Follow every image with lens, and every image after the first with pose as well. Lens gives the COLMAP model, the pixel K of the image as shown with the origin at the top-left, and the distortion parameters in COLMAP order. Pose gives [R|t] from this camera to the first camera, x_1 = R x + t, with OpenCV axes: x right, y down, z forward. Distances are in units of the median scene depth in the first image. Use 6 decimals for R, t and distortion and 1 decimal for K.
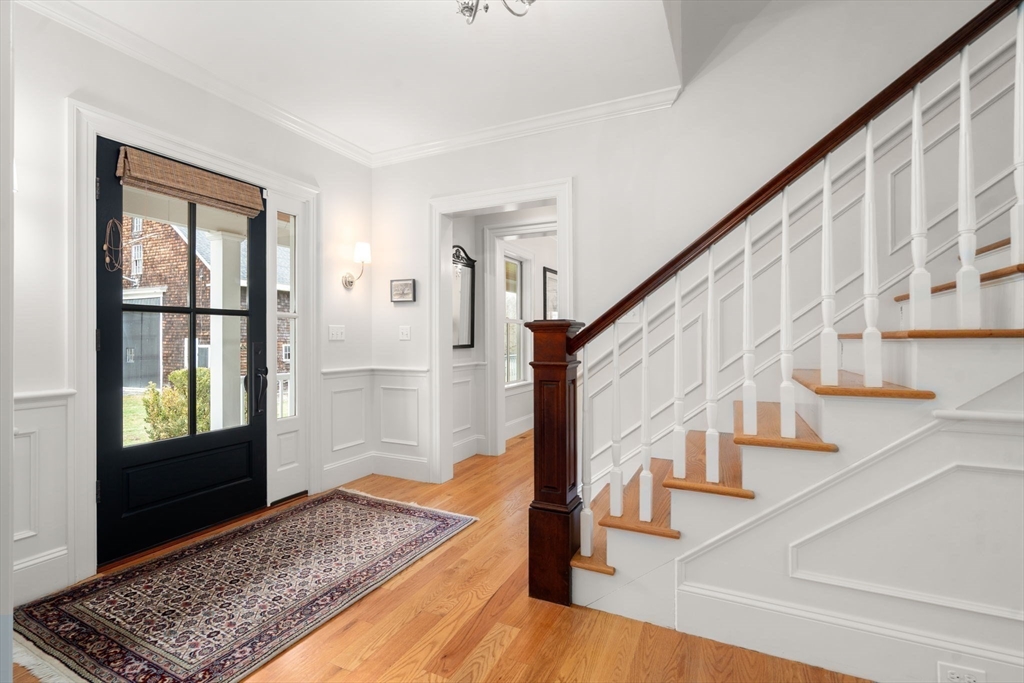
lens RADIAL K [[462.9, 0, 510.0], [0, 462.9, 338.0], [0, 0, 1]] dist [-0.003164, 0.001826]
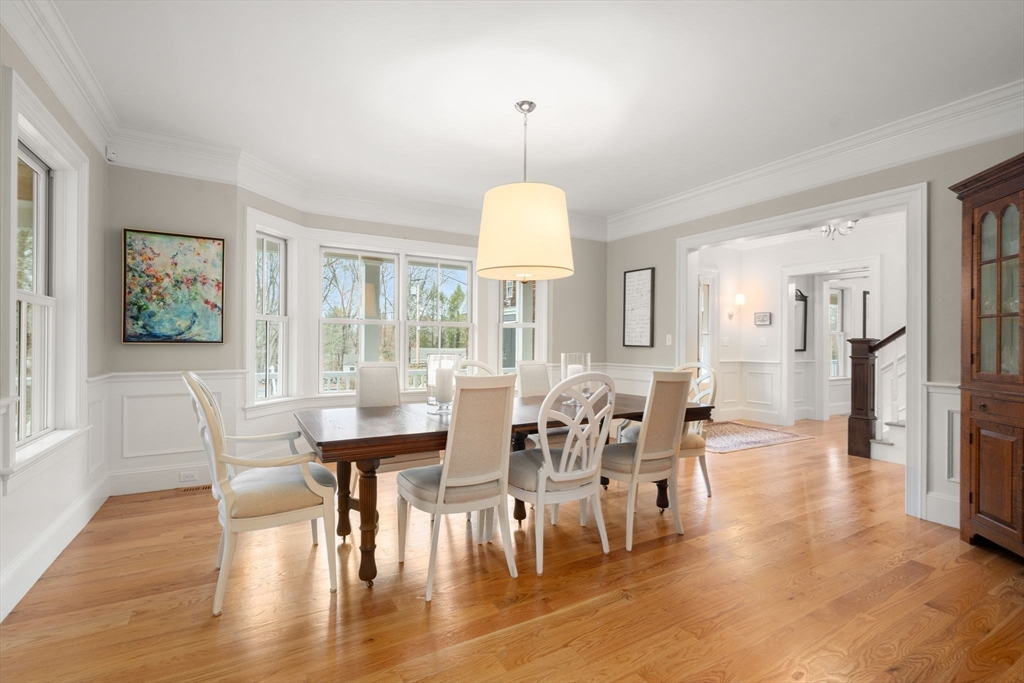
lens RADIAL K [[462.9, 0, 504.0], [0, 462.9, 341.2], [0, 0, 1]] dist [-0.003164, 0.001826]
pose [[0.824703, 0.007270, -0.565519, -0.043543], [-0.009961, 0.999949, -0.001672, -0.001523], [0.565478, 0.007012, 0.824734, -1.100027]]
